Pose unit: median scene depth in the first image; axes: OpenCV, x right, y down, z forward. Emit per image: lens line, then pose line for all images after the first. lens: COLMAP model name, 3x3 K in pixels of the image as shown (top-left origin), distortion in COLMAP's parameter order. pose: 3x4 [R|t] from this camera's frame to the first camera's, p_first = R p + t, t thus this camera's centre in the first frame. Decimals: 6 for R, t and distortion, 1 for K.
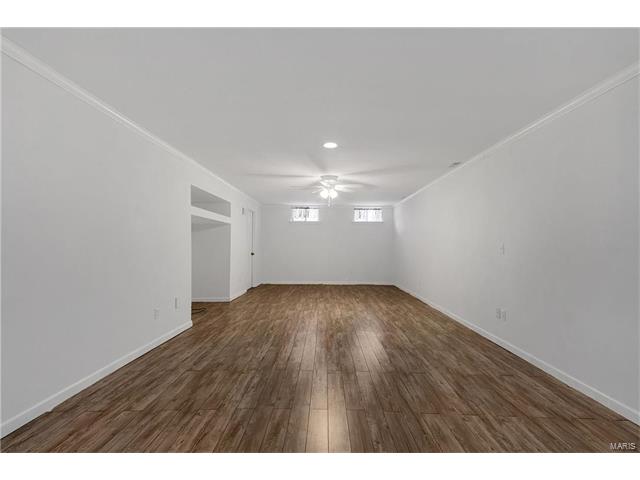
lens RADIAL K [[298.6, 0, 321.0], [0, 298.6, 242.0], [0, 0, 1]] dist [0.001621, 0.000043]
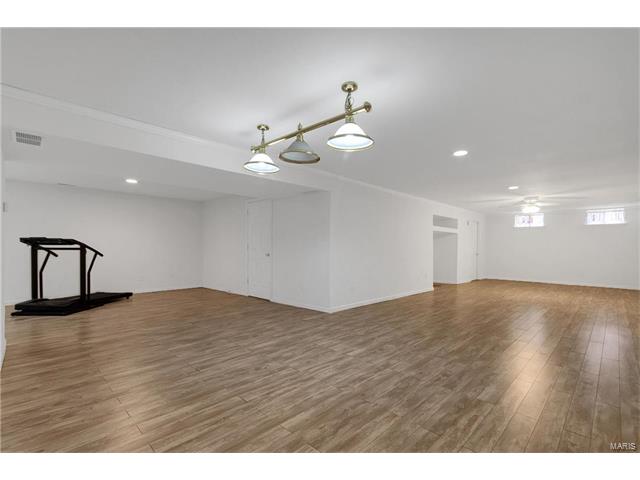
lens RADIAL K [[298.6, 0, 319.8], [0, 298.6, 242.7], [0, 0, 1]] dist [0.001621, 0.000043]
pose [[0.729914, -0.014070, -0.683394, 0.177314], [0.006791, 0.999888, -0.013333, 0.001814], [0.683505, 0.005091, 0.729928, -0.465447]]
